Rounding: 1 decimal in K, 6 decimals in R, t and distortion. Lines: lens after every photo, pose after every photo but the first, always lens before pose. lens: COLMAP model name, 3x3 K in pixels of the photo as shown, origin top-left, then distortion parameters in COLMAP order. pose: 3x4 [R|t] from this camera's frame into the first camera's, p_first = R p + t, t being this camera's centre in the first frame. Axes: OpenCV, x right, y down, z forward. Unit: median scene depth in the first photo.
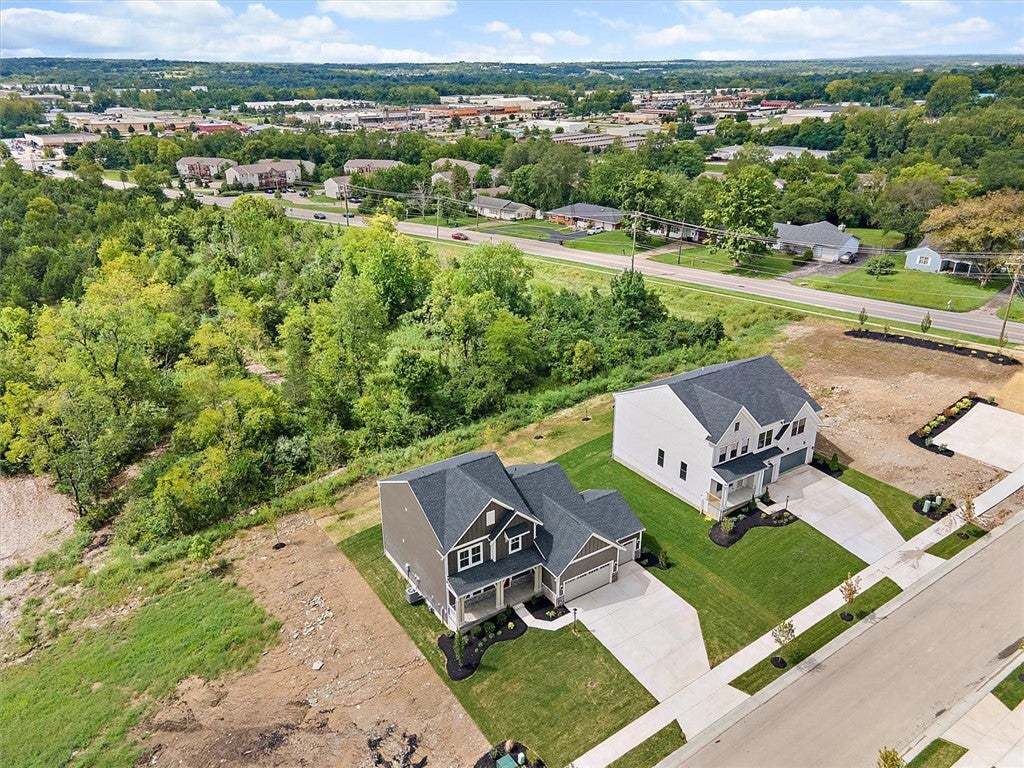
lens RADIAL K [[760.3, 0, 514.1], [0, 760.3, 378.0], [0, 0, 1]] dist [0.038104, 0.020880]
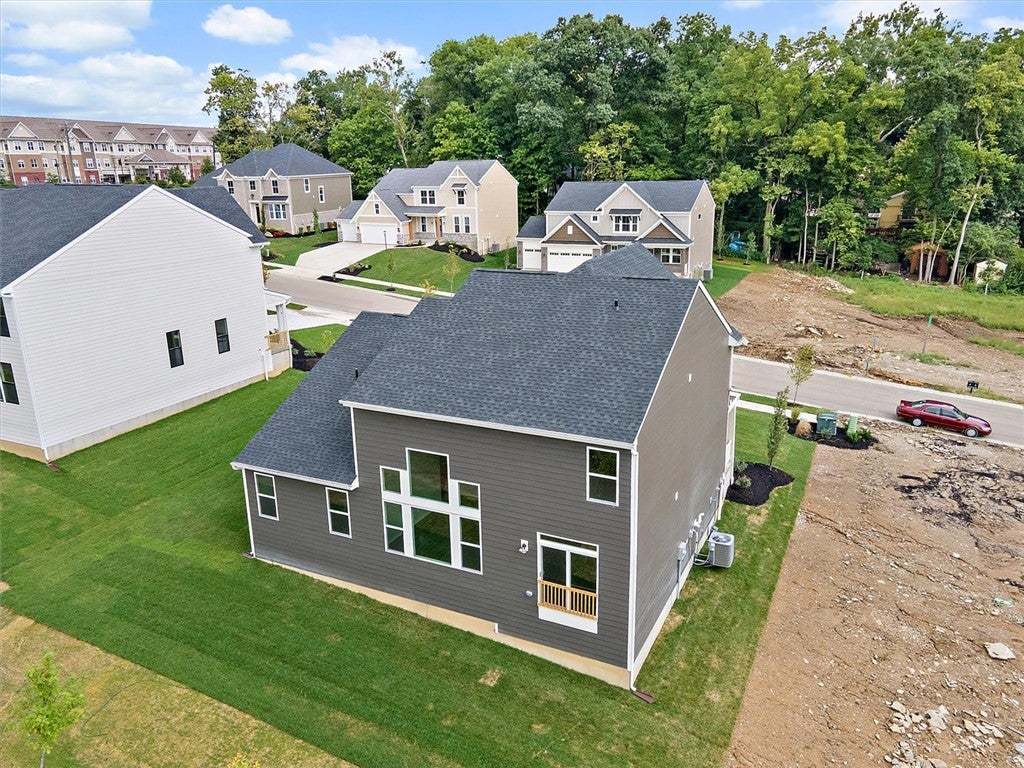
lens RADIAL K [[760.3, 0, 513.0], [0, 760.3, 384.0], [0, 0, 1]] dist [0.038104, 0.020880]
pose [[-0.503221, -0.228485, 0.833404, -0.364680], [0.361390, 0.820387, 0.443129, -0.021697], [-0.784962, 0.524176, -0.330264, 1.048480]]
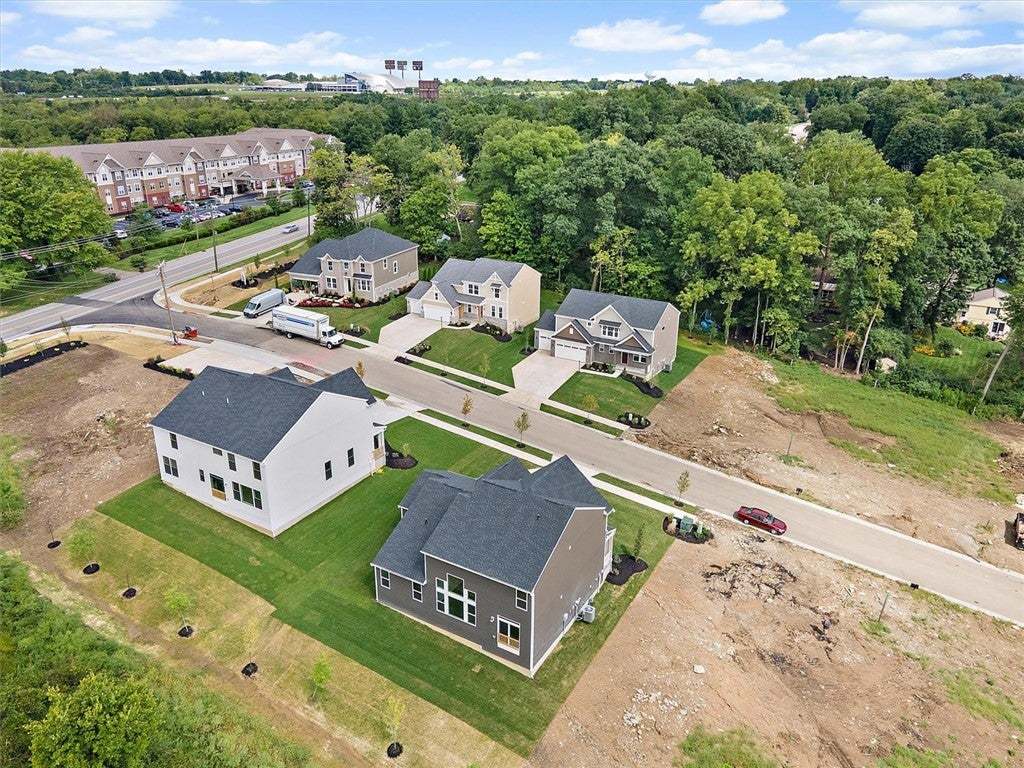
lens RADIAL K [[760.3, 0, 511.9], [0, 760.3, 383.3], [0, 0, 1]] dist [0.038104, 0.020880]
pose [[-0.435765, -0.330647, 0.837127, -0.694449], [0.349755, 0.794778, 0.495984, -0.388350], [-0.829325, 0.508921, -0.230691, 1.017718]]
